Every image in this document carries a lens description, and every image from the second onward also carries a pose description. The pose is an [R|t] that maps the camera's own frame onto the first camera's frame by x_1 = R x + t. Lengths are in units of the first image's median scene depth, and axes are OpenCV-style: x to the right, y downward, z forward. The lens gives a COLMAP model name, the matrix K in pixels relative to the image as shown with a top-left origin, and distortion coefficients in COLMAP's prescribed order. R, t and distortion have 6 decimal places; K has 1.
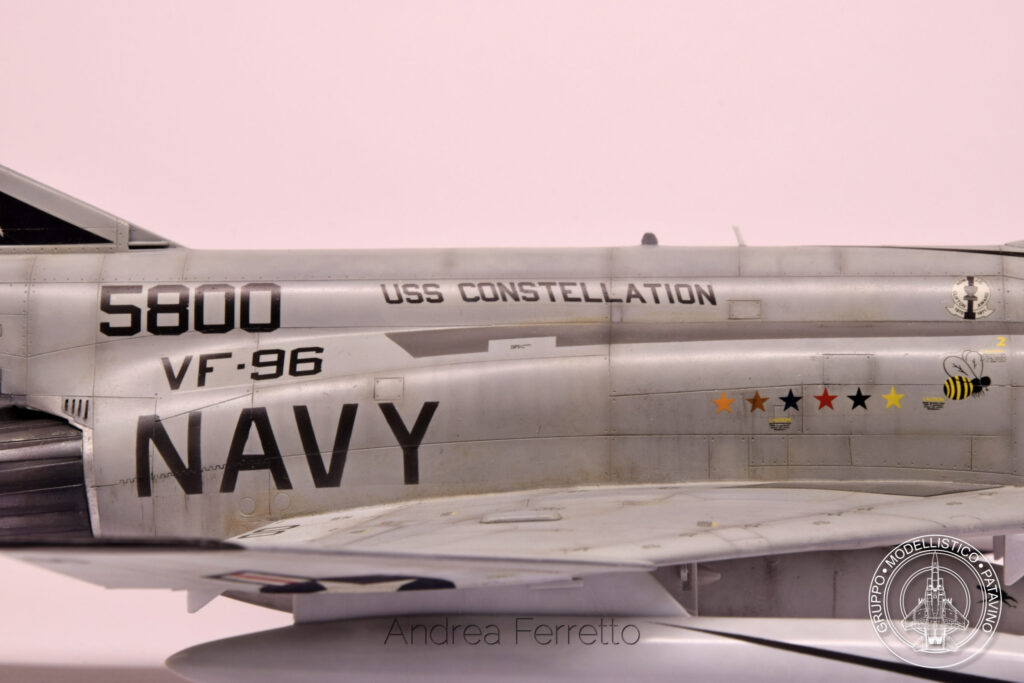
lens RADIAL K [[4060.8, 0, 512.0], [0, 4060.8, 341.5], [0, 0, 1]] dist [0.037951, 7.060070]
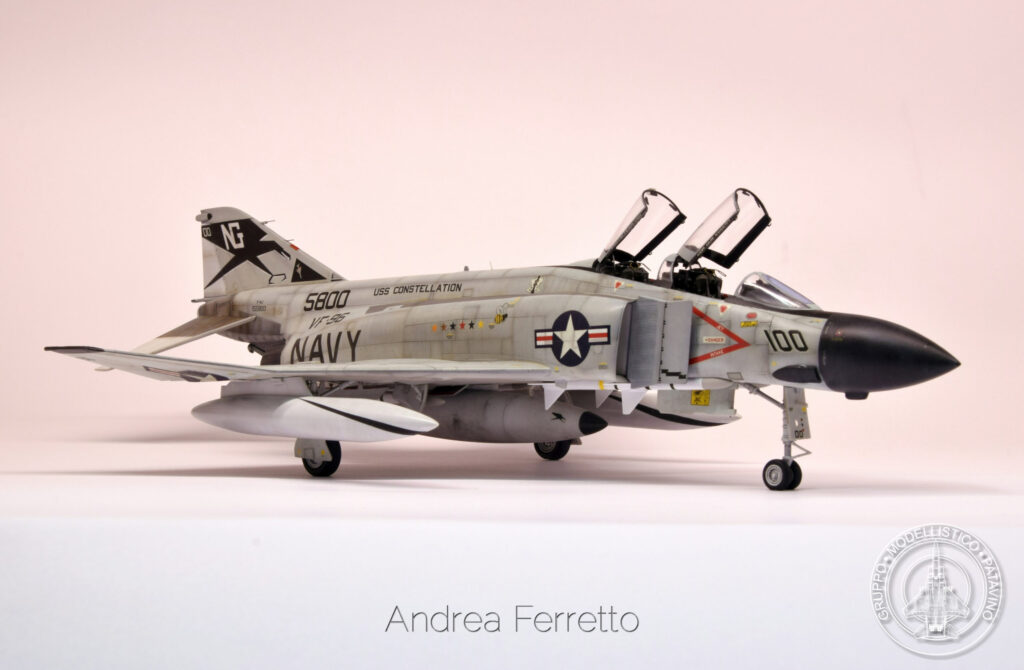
lens RADIAL K [[1628.7, 0, 512.0], [0, 1628.7, 335.0], [0, 0, 1]] dist [-0.036287, -0.029450]
pose [[0.729823, -0.012839, -0.683516, 0.740972], [-0.058999, 0.994910, -0.081684, 0.094818], [0.681086, 0.099942, 0.725351, 0.324926]]
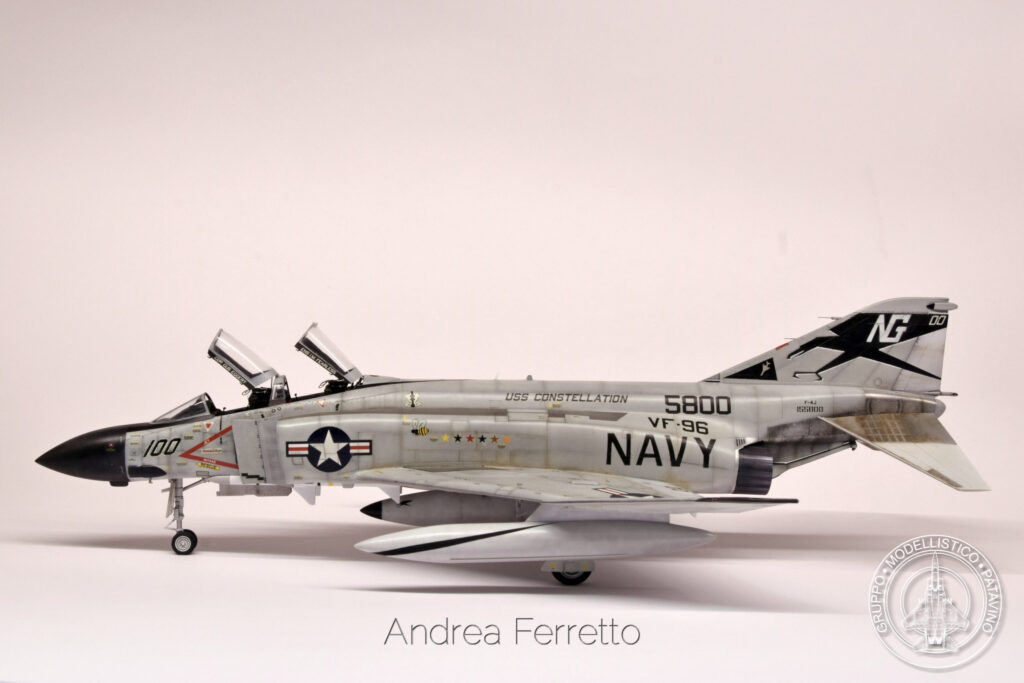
lens RADIAL K [[1402.7, 0, 487.6], [0, 1402.7, 339.9], [0, 0, 1]] dist [-0.041139, 0.034765]
pose [[-0.995895, -0.002379, -0.090487, 0.152160], [-0.015712, 0.989024, 0.146918, -0.194743], [0.089144, 0.147736, -0.985001, 1.982577]]
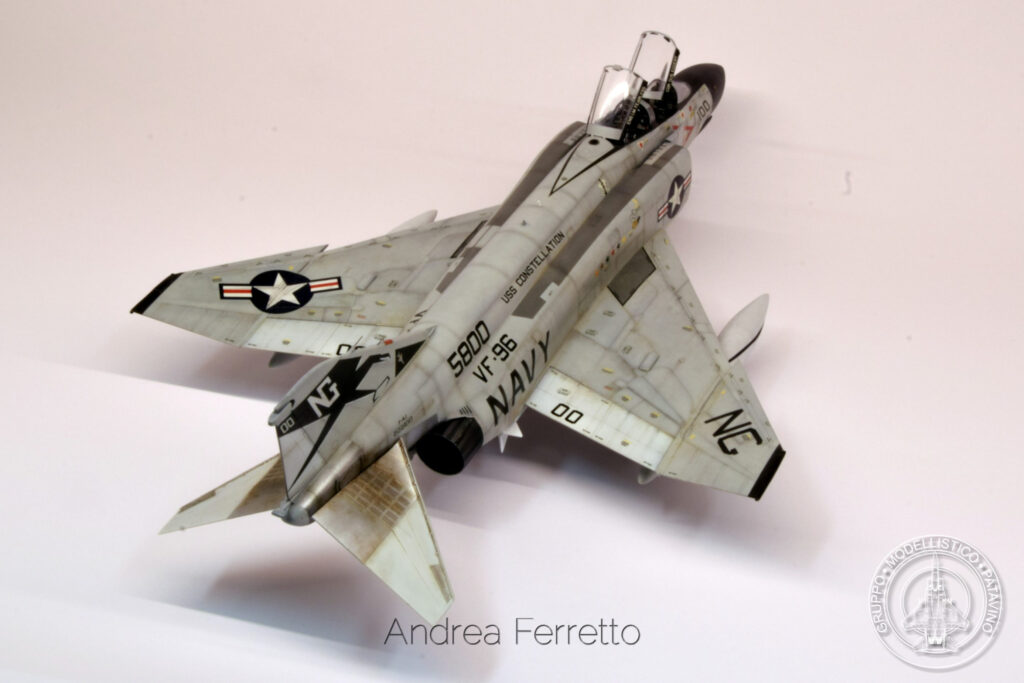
lens RADIAL K [[2219.0, 0, 512.0], [0, 2219.0, 341.5], [0, 0, 1]] dist [-0.094602, -0.080681]
pose [[0.397338, -0.542329, 0.740271, -1.045498], [0.089514, 0.825742, 0.556899, -0.744739], [-0.913296, -0.155012, 0.376645, 0.497401]]
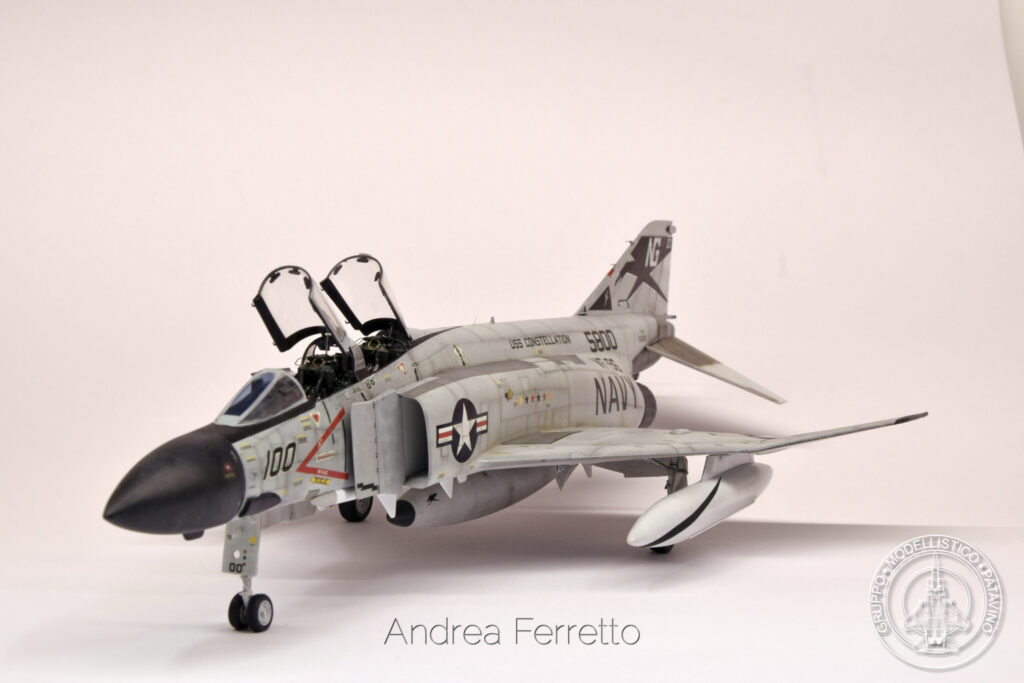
lens RADIAL K [[1723.3, 0, 512.0], [0, 1723.3, 341.5], [0, 0, 1]] dist [-0.050700, -0.050985]
pose [[-0.366240, 0.056917, -0.928778, 0.912841], [-0.107711, 0.988825, 0.103070, -0.113573], [0.924266, 0.137788, -0.356016, 1.379111]]
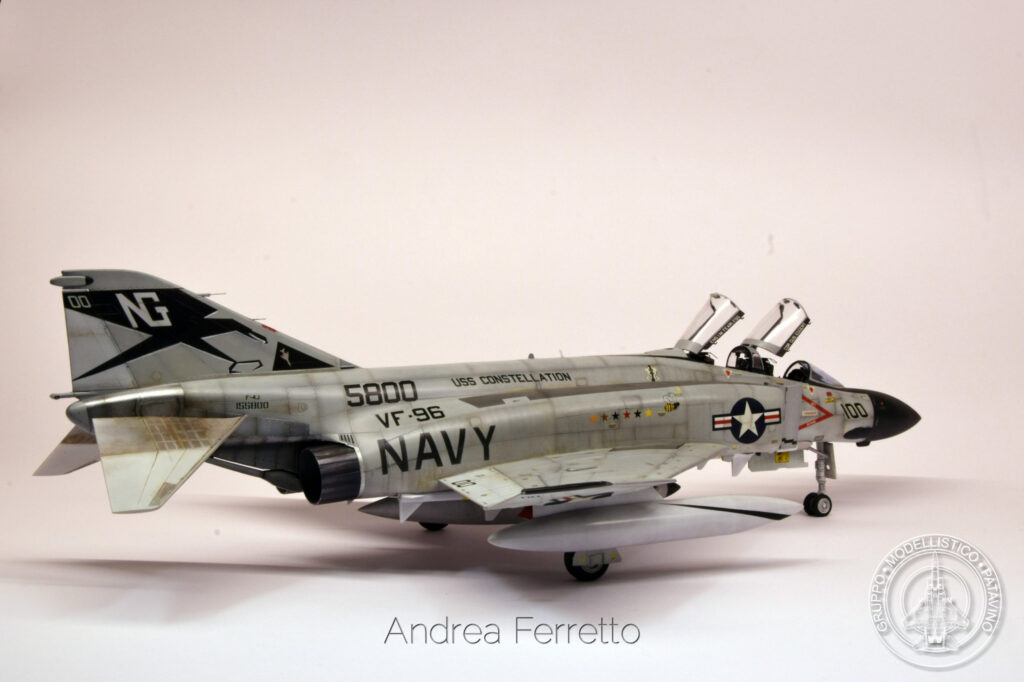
lens RADIAL K [[1541.3, 0, 512.0], [0, 1541.3, 341.0], [0, 0, 1]] dist [-0.062405, 0.004786]
pose [[0.834917, -0.032802, 0.549397, -0.510716], [0.056722, 0.998035, -0.026612, -0.010338], [-0.547445, 0.053382, 0.835138, 0.221397]]
